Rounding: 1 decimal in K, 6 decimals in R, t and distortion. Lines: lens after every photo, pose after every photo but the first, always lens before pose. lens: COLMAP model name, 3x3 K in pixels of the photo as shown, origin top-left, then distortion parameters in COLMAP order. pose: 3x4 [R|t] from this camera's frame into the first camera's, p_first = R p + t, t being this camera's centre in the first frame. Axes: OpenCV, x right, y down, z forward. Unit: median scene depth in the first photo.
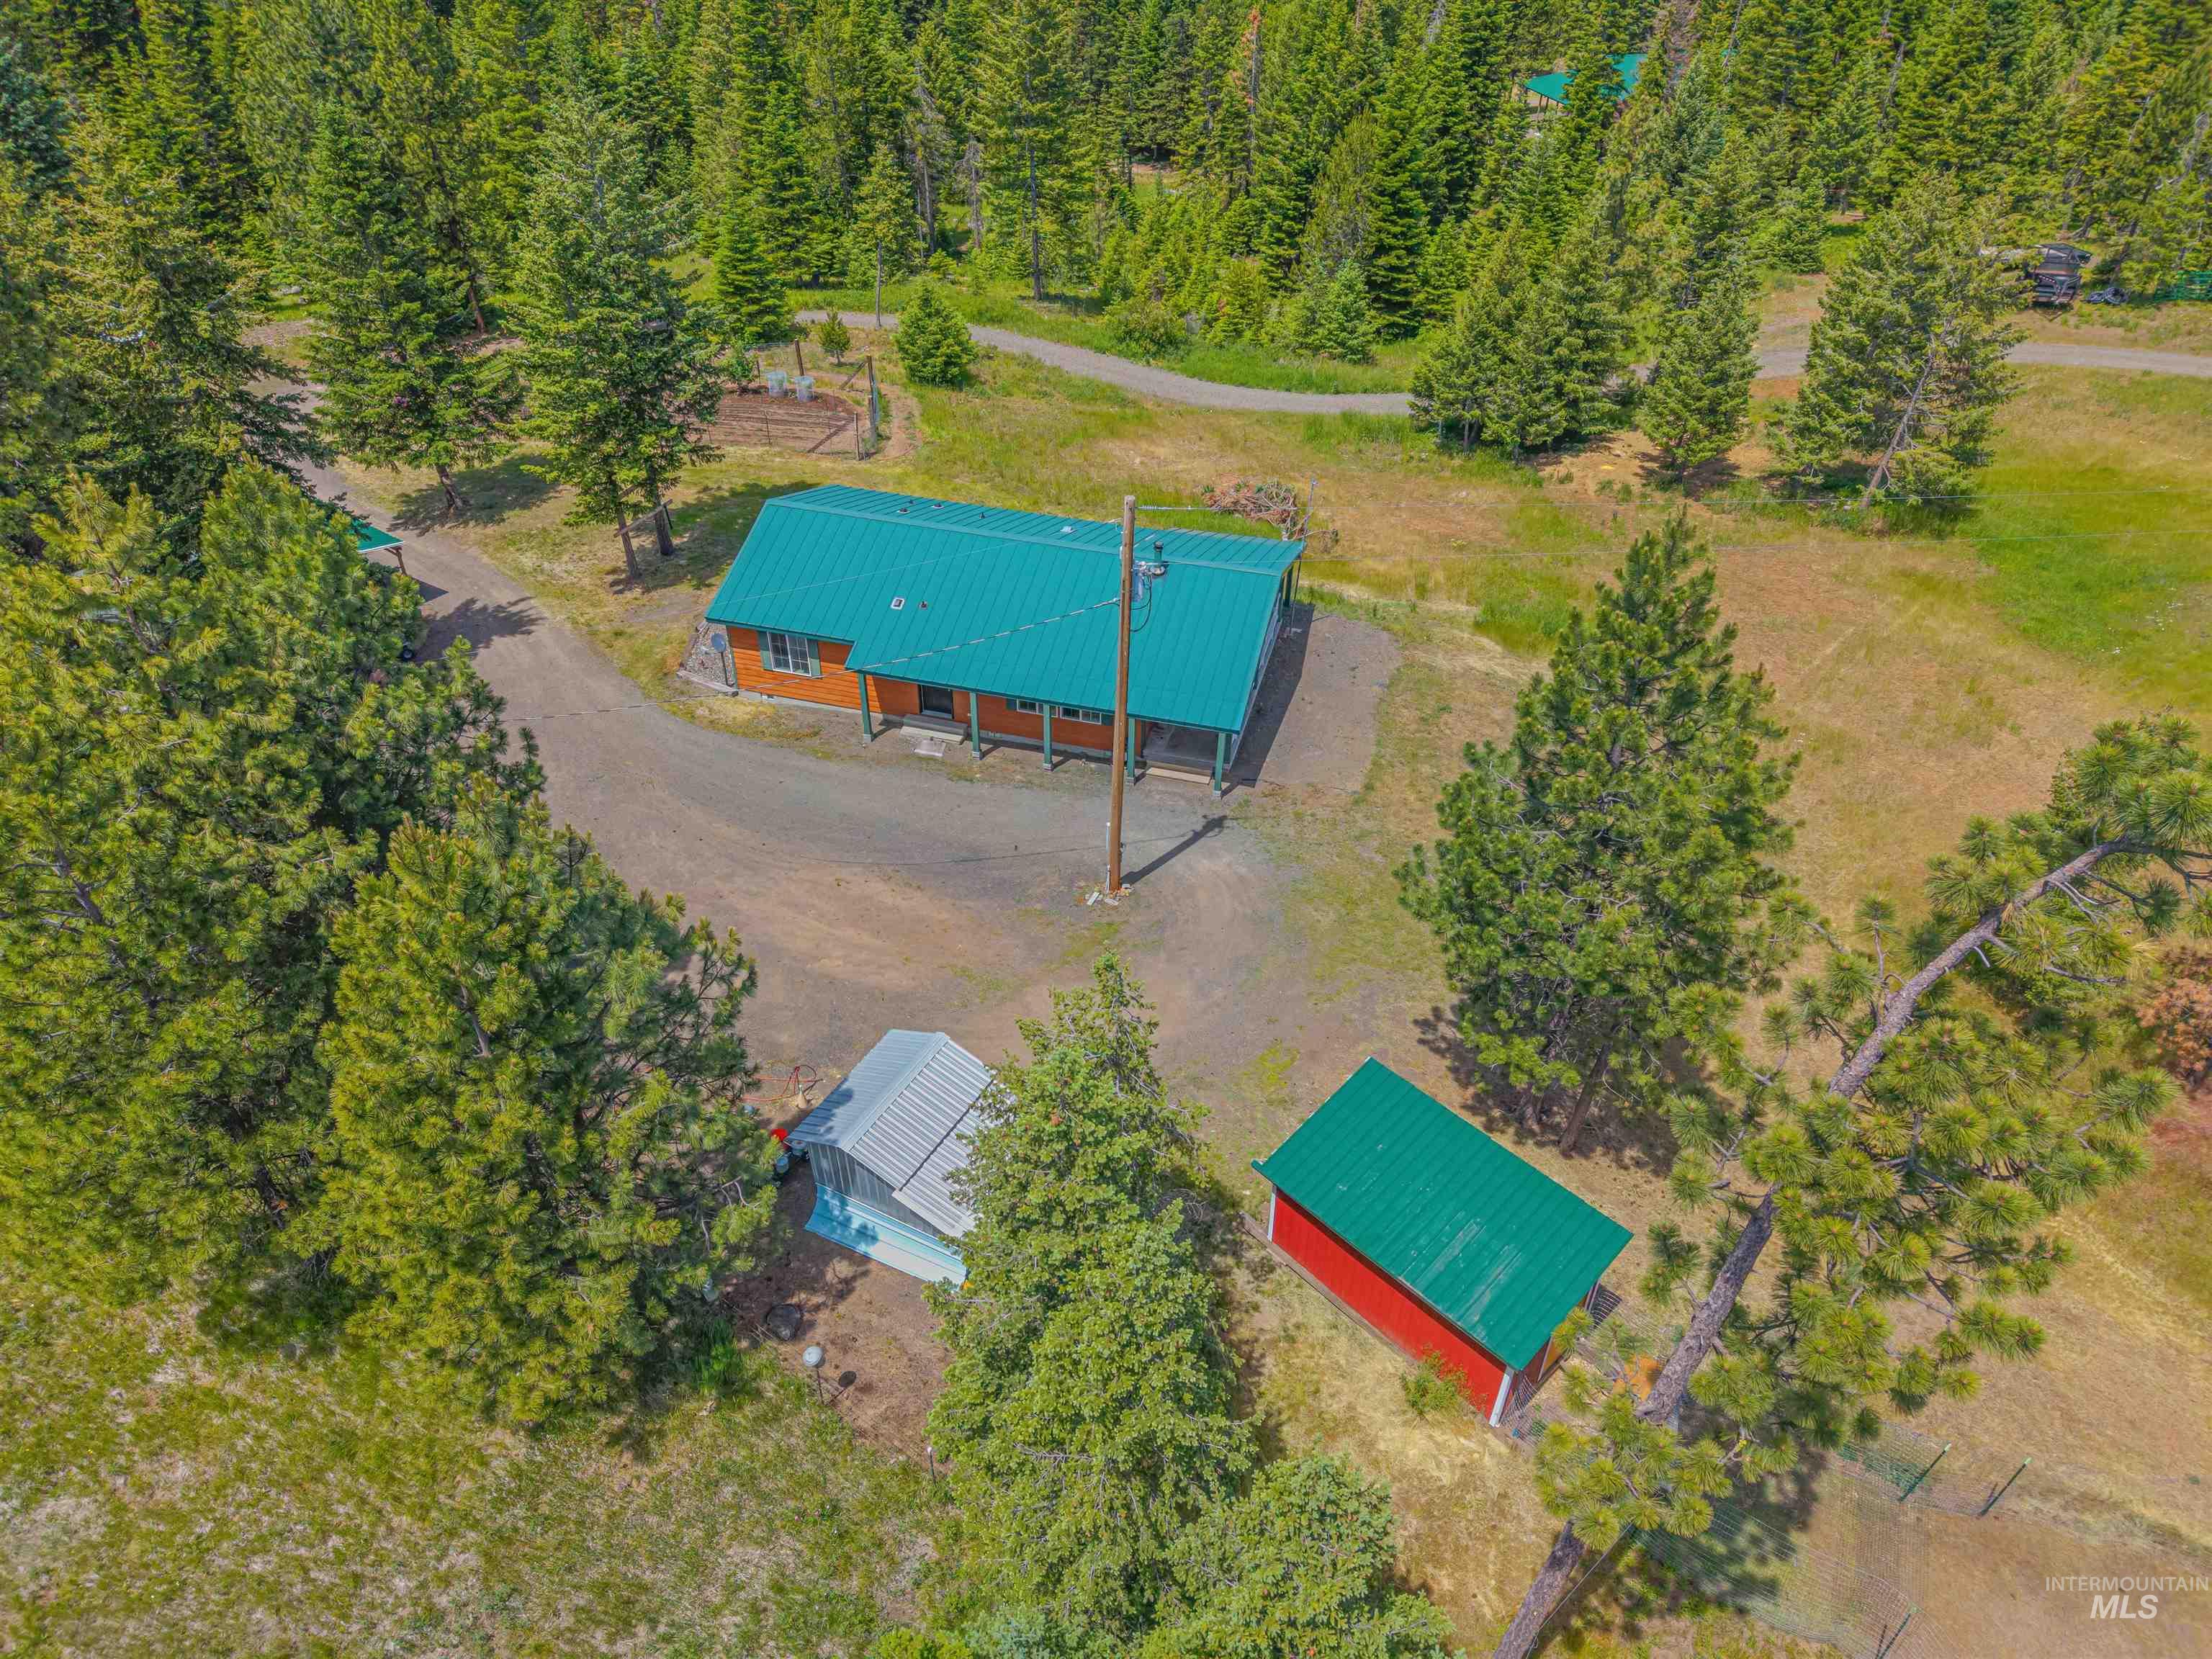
lens RADIAL K [[1480.0, 0, 1106.0], [0, 1480.0, 829.5], [0, 0, 1]] dist [0.060057, -0.081996]
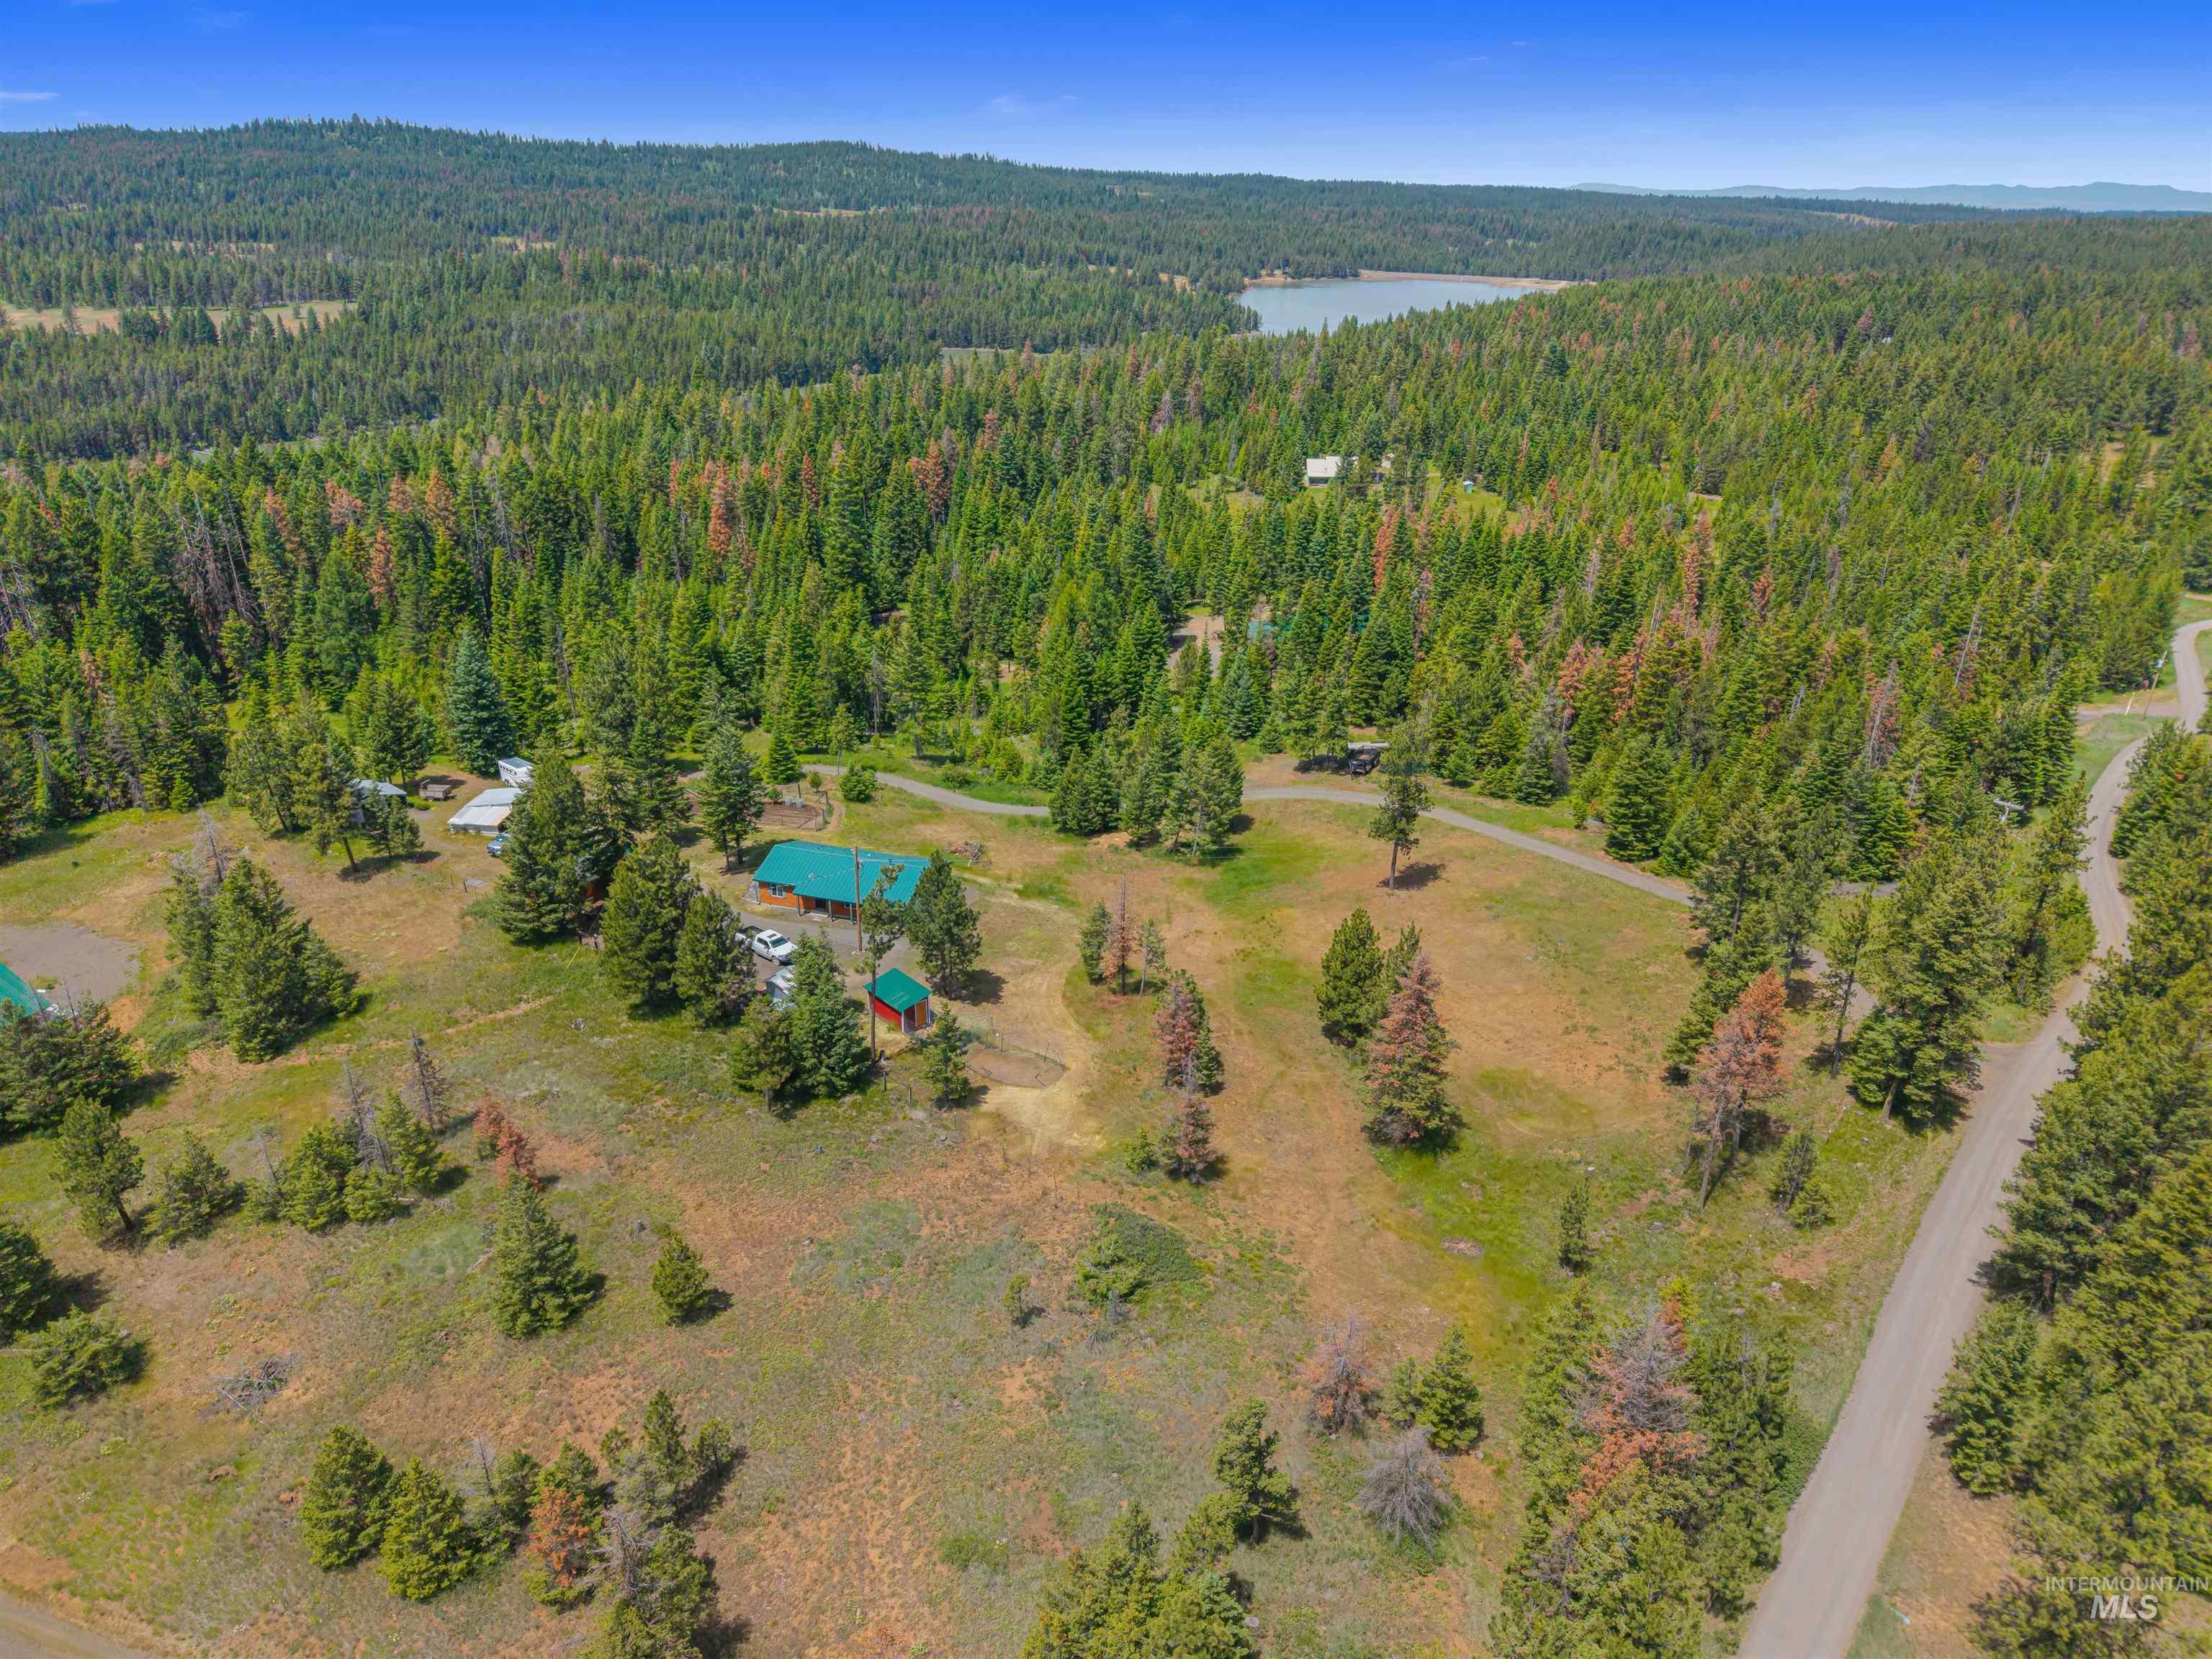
lens RADIAL K [[1480.0, 0, 1106.0], [0, 1480.0, 829.5], [0, 0, 1]] dist [0.060057, -0.081996]
pose [[0.999527, 0.015750, -0.026417, 0.370444], [-0.021588, 0.971062, -0.237849, 0.319788], [0.021906, 0.238306, 0.970943, -1.363139]]
